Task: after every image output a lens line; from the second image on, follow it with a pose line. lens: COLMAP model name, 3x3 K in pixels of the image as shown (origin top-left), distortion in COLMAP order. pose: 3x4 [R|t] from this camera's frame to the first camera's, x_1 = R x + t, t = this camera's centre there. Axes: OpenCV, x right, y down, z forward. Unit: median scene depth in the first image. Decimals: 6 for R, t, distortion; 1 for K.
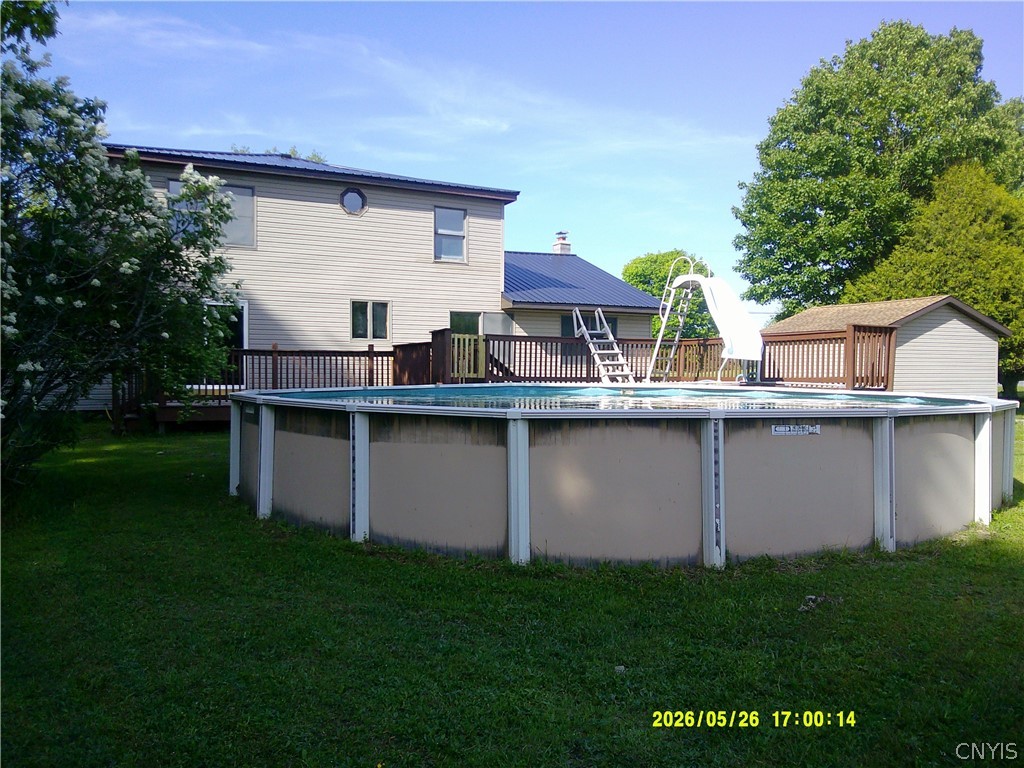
lens RADIAL K [[863.2, 0, 512.0], [0, 863.2, 384.0], [0, 0, 1]] dist [0.148341, -0.000315]
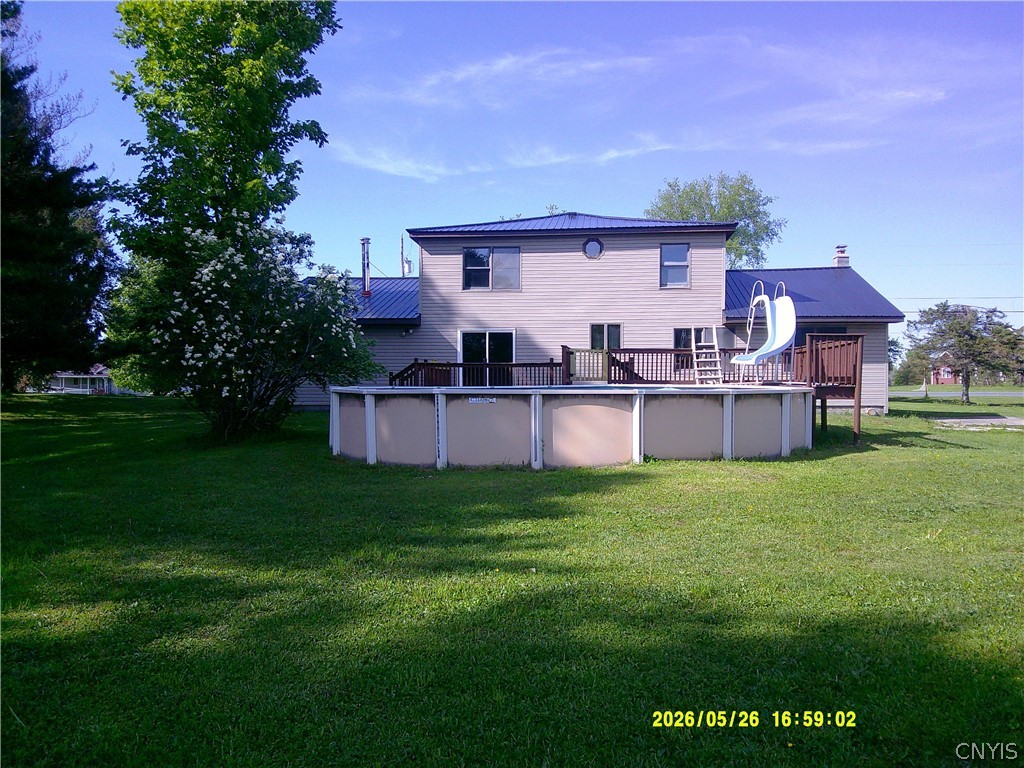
lens RADIAL K [[863.2, 0, 512.0], [0, 863.2, 384.0], [0, 0, 1]] dist [0.148341, -0.000315]
pose [[0.852230, -0.003924, -0.523153, 0.384096], [-0.004360, 0.999884, -0.014602, 0.012526], [0.523150, 0.014725, 0.852113, -0.158786]]
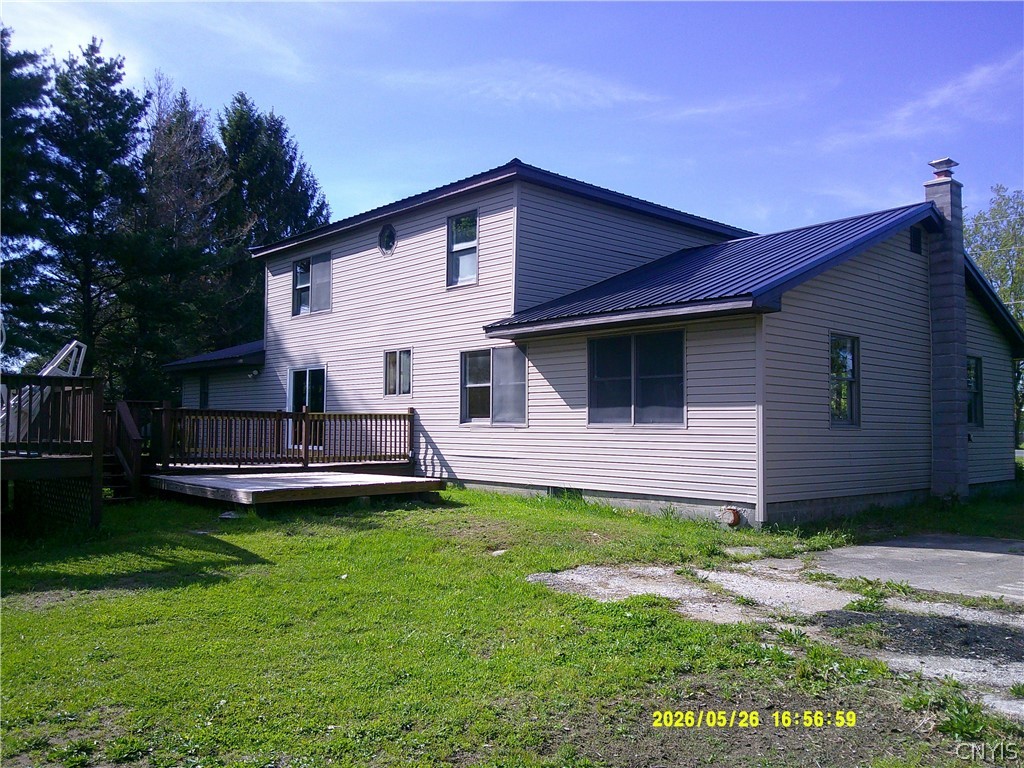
lens RADIAL K [[863.2, 0, 512.0], [0, 863.2, 384.0], [0, 0, 1]] dist [0.148341, -0.000315]
pose [[0.249288, -0.058559, -0.966657, 0.673531], [-0.030664, 0.997192, -0.068317, -0.008137], [0.967944, 0.046672, 0.246792, 0.894561]]
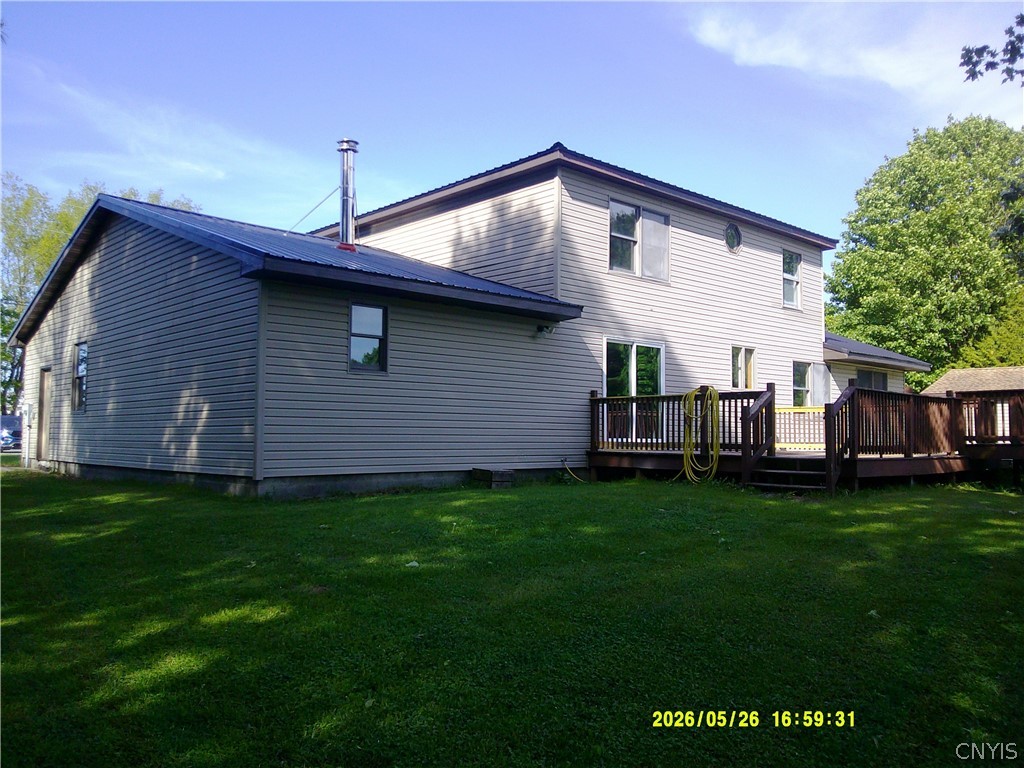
lens RADIAL K [[850.1, 0, 512.0], [0, 850.1, 384.0], [0, 0, 1]] dist [-0.049765, 0.004544]
pose [[0.967148, 0.020211, 0.253409, -0.615326], [-0.001611, 0.997302, -0.073391, 0.008904], [-0.254208, 0.070571, 0.964571, 0.209820]]
